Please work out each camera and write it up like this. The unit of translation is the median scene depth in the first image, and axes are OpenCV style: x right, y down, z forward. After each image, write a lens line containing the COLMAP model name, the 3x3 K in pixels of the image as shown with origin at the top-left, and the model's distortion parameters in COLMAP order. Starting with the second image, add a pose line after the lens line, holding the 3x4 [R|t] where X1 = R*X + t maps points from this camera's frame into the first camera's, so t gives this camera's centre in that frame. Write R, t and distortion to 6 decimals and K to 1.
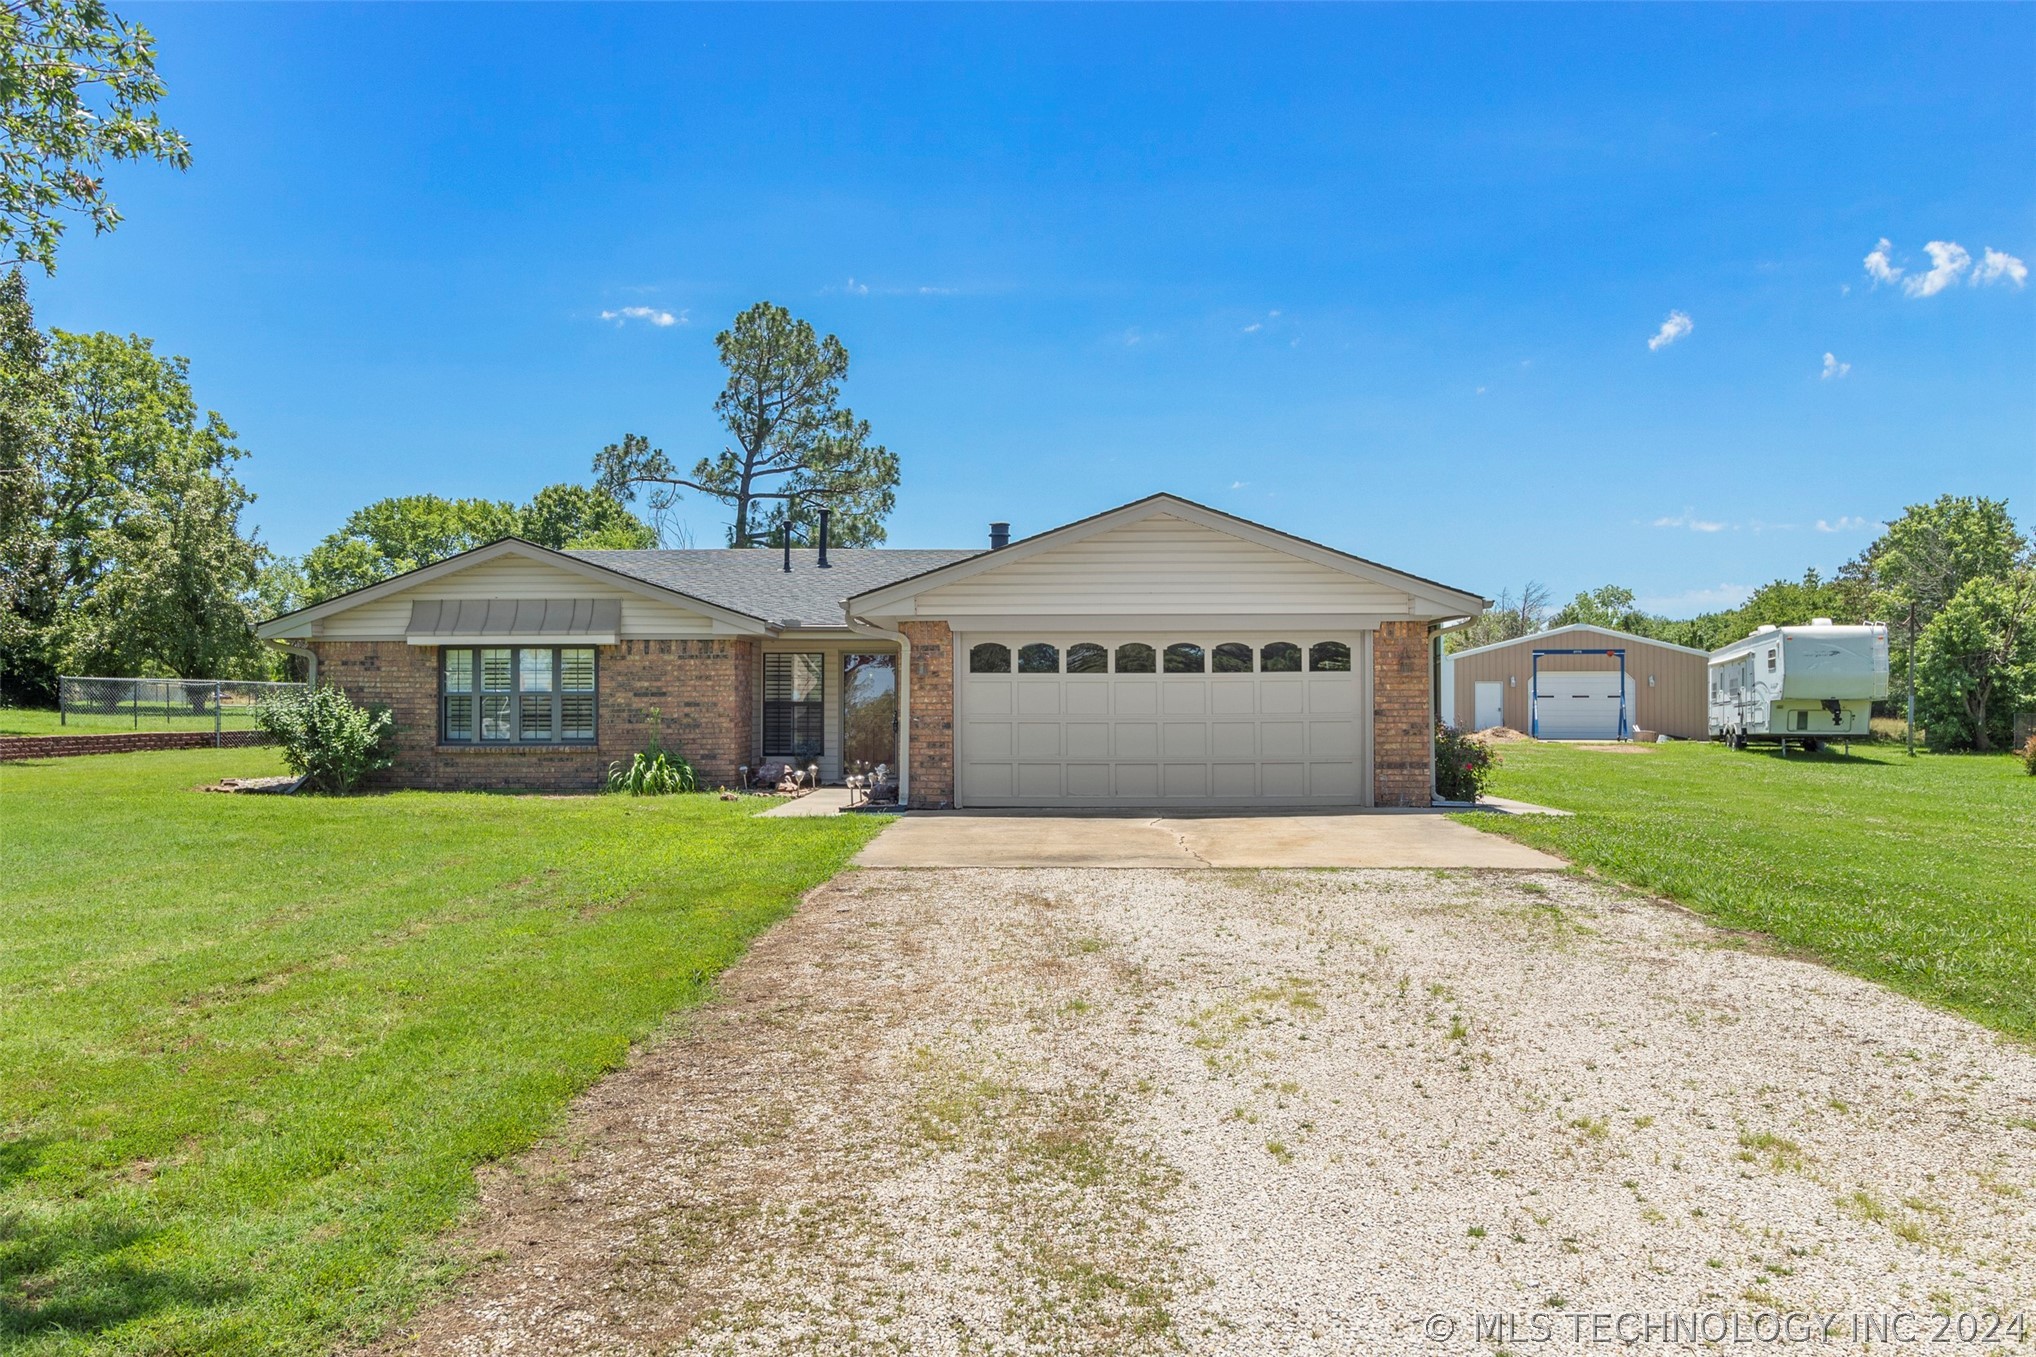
lens RADIAL K [[1799.4, 0, 1076.1], [0, 1799.4, 684.5], [0, 0, 1]] dist [-0.020840, -0.012852]
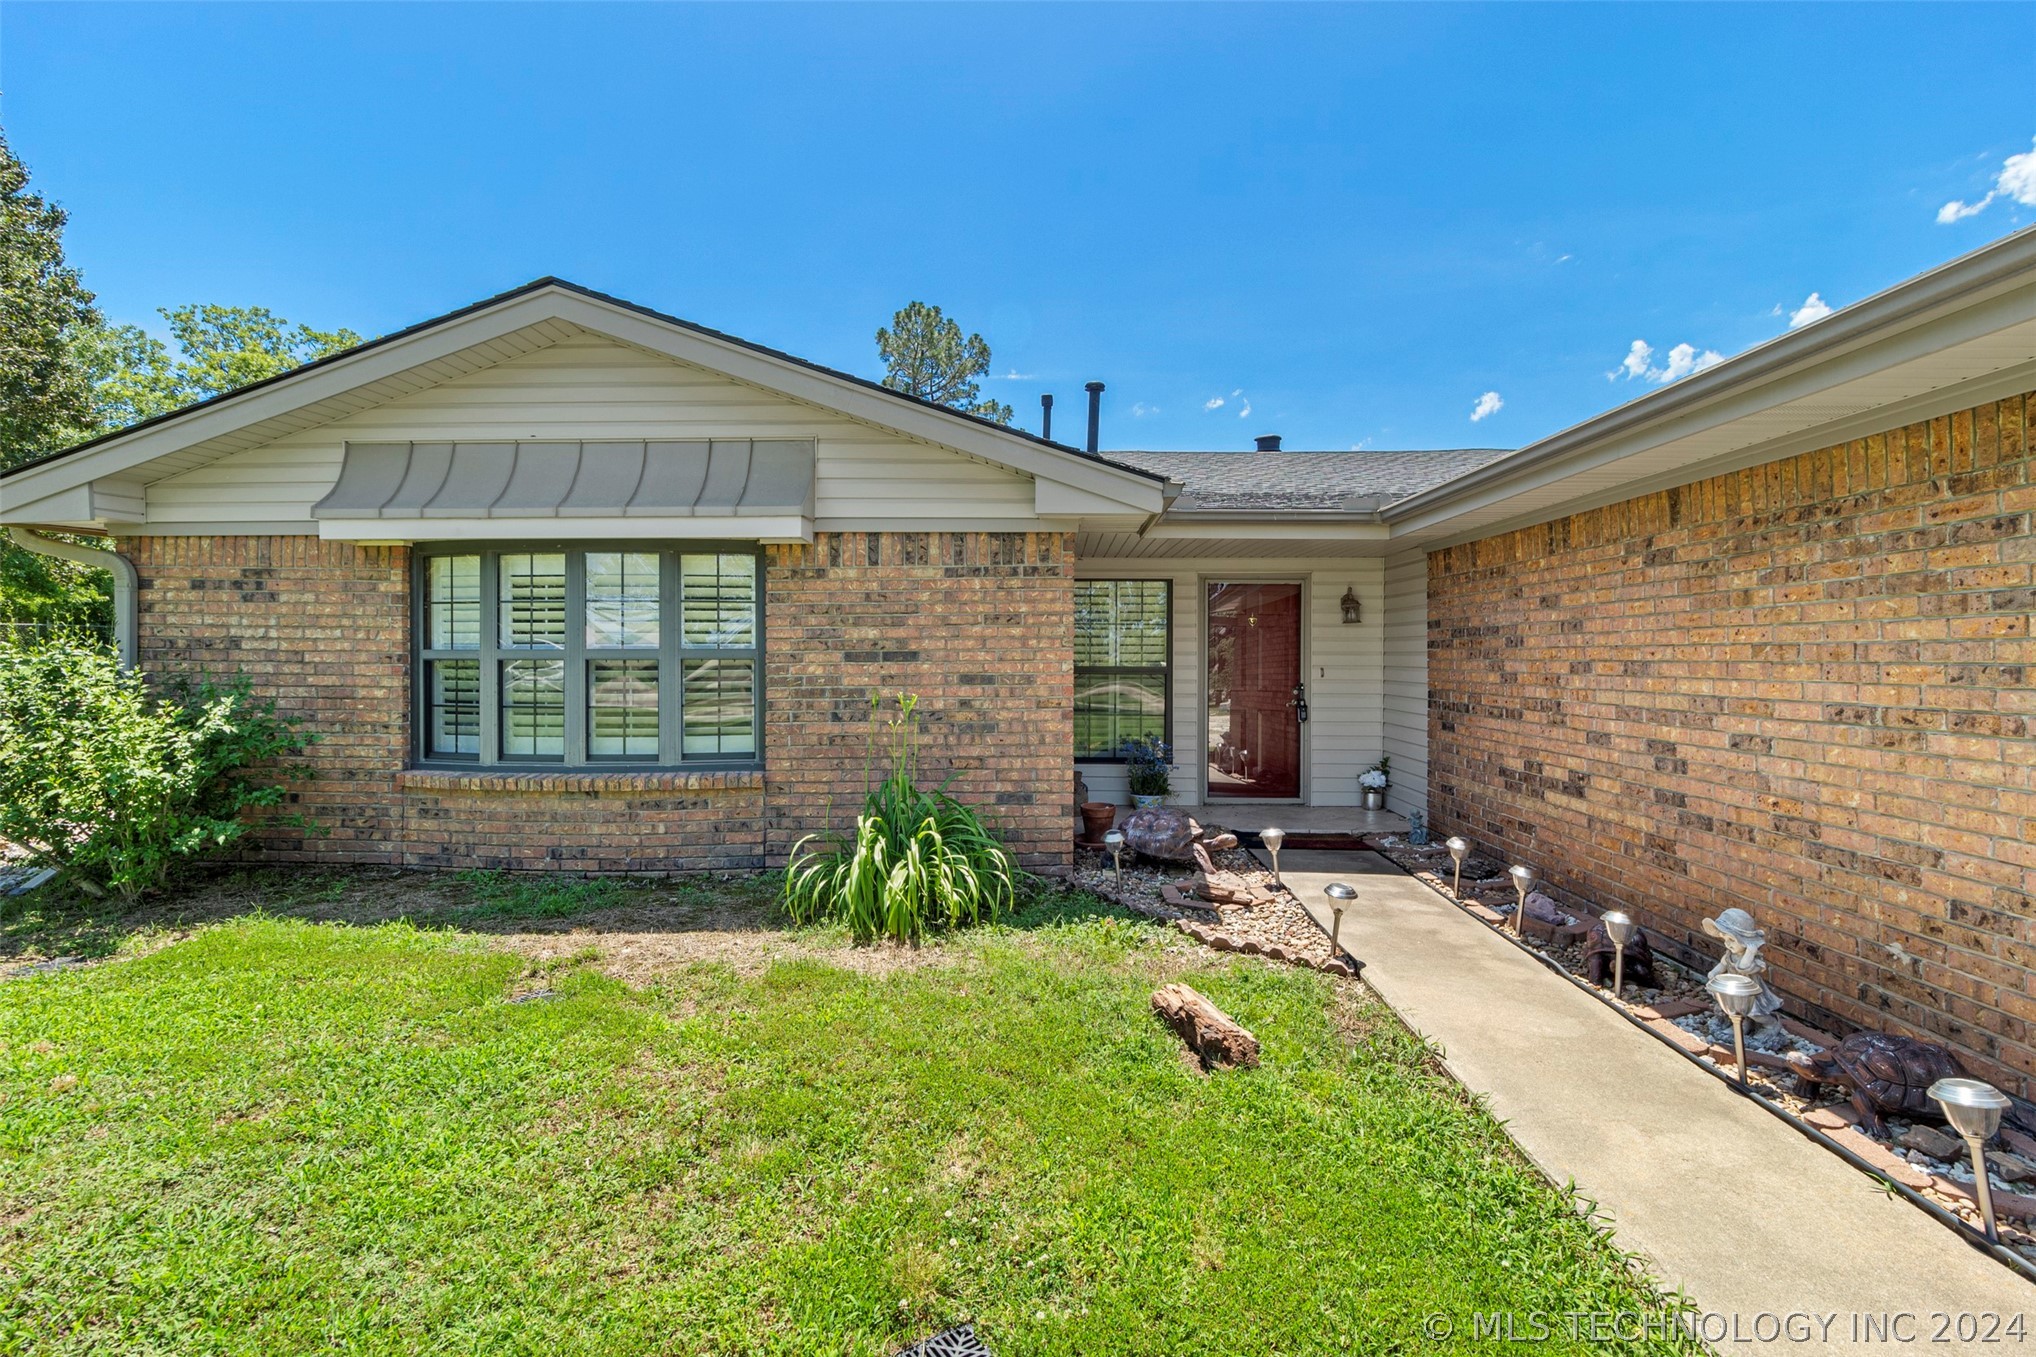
lens RADIAL K [[1021.8, 0, 1023.7], [0, 1021.8, 676.5], [0, 0, 1]] dist [-0.000871, 0.001734]
pose [[0.999757, 0.003686, -0.021729, -0.196555], [-0.003010, 0.999513, 0.031064, 0.002513], [0.021833, -0.030991, 0.999281, 0.749526]]
